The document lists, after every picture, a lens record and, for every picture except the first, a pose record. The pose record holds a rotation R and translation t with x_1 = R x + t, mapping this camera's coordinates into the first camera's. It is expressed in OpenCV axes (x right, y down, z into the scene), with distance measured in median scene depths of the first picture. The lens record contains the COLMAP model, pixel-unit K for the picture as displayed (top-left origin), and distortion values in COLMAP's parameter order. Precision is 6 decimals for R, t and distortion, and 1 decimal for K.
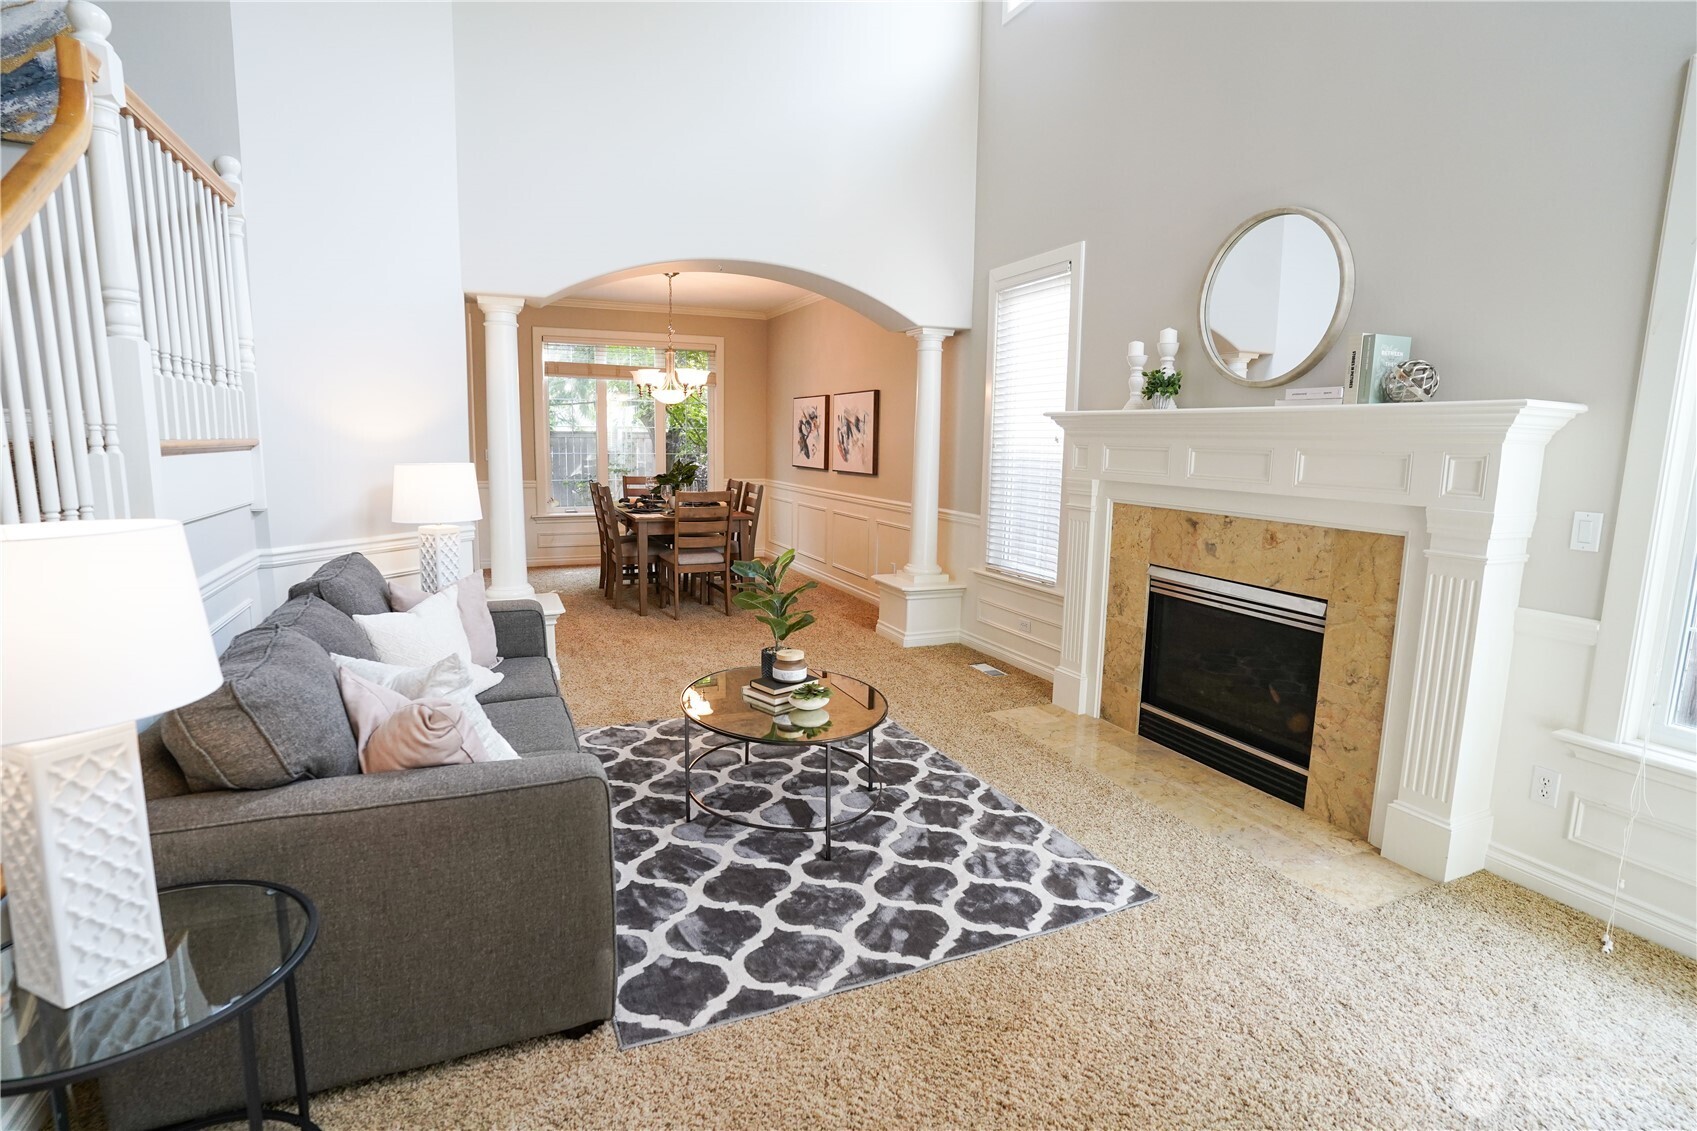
lens RADIAL K [[832.0, 0, 828.1], [0, 832.0, 576.3], [0, 0, 1]] dist [-0.064706, 0.027267]
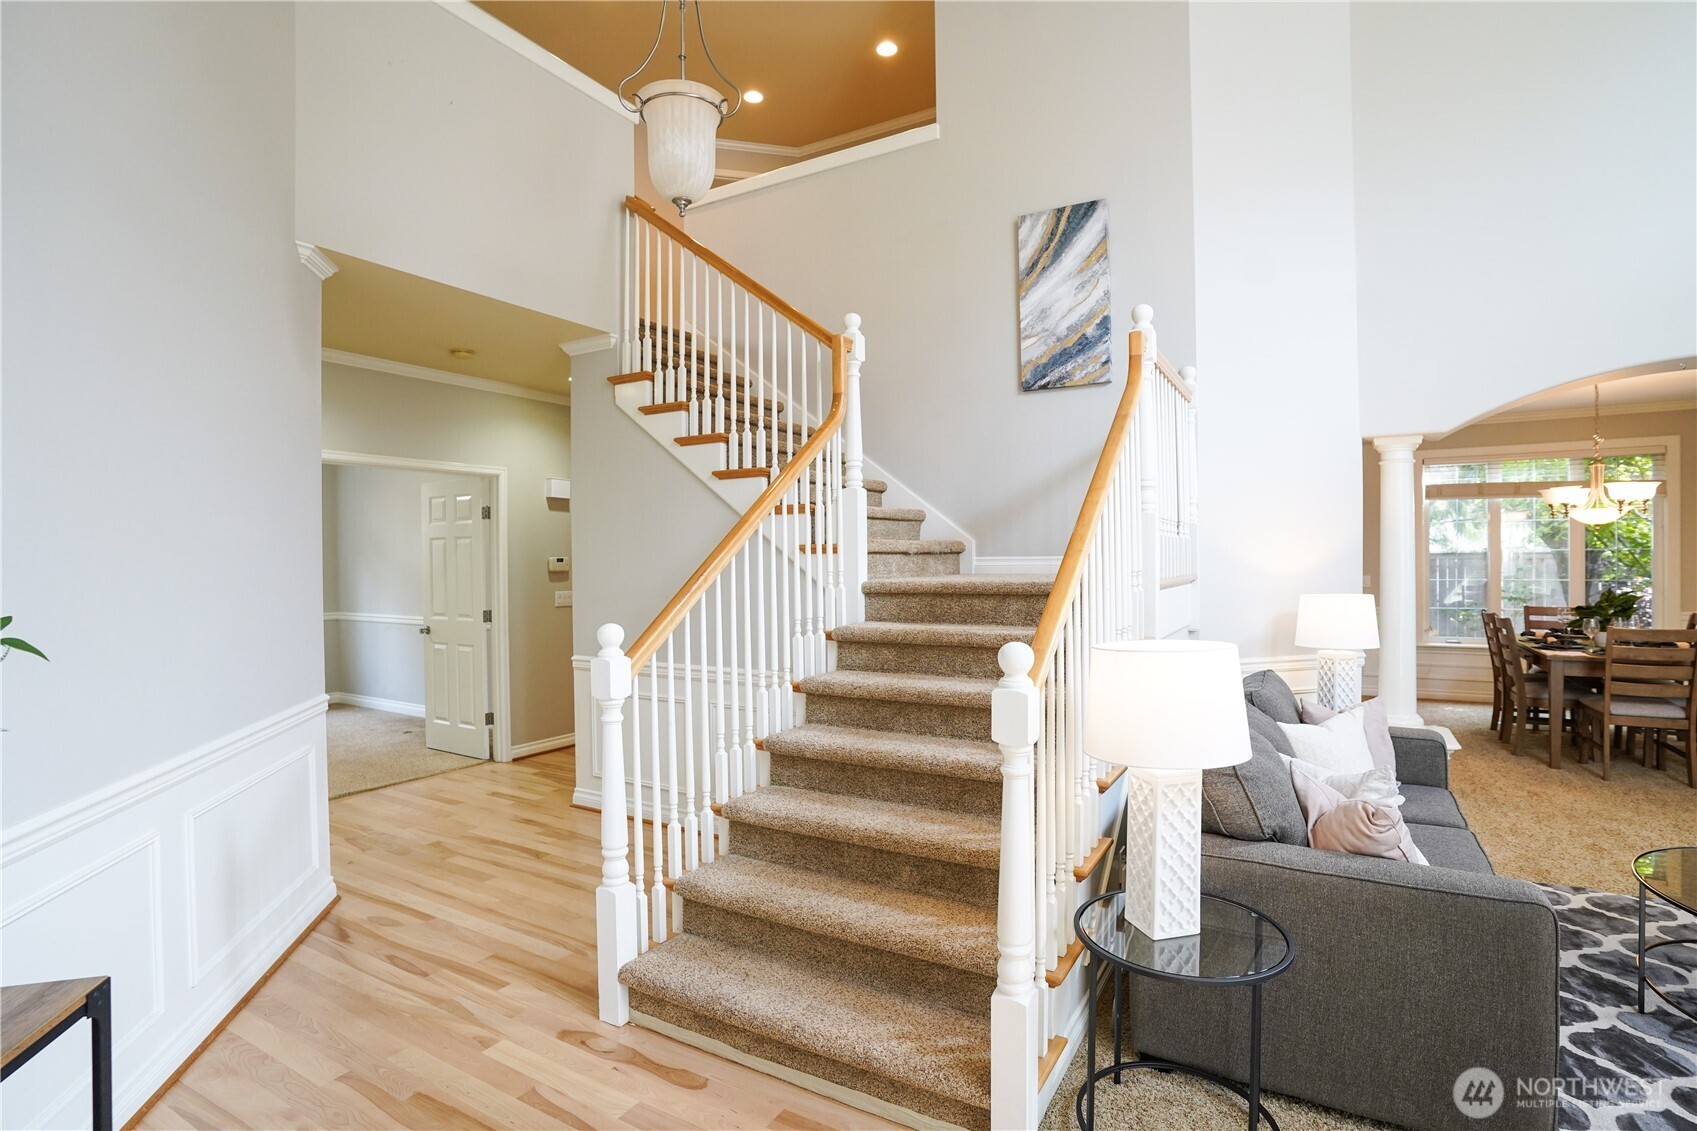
lens RADIAL K [[832.0, 0, 856.8], [0, 832.0, 564.1], [0, 0, 1]] dist [-0.064706, 0.027267]
pose [[0.609668, -0.014065, -0.792532, 0.001258], [-0.111542, 0.988371, -0.103346, 0.008727], [0.784770, 0.151408, 0.601009, -0.203633]]
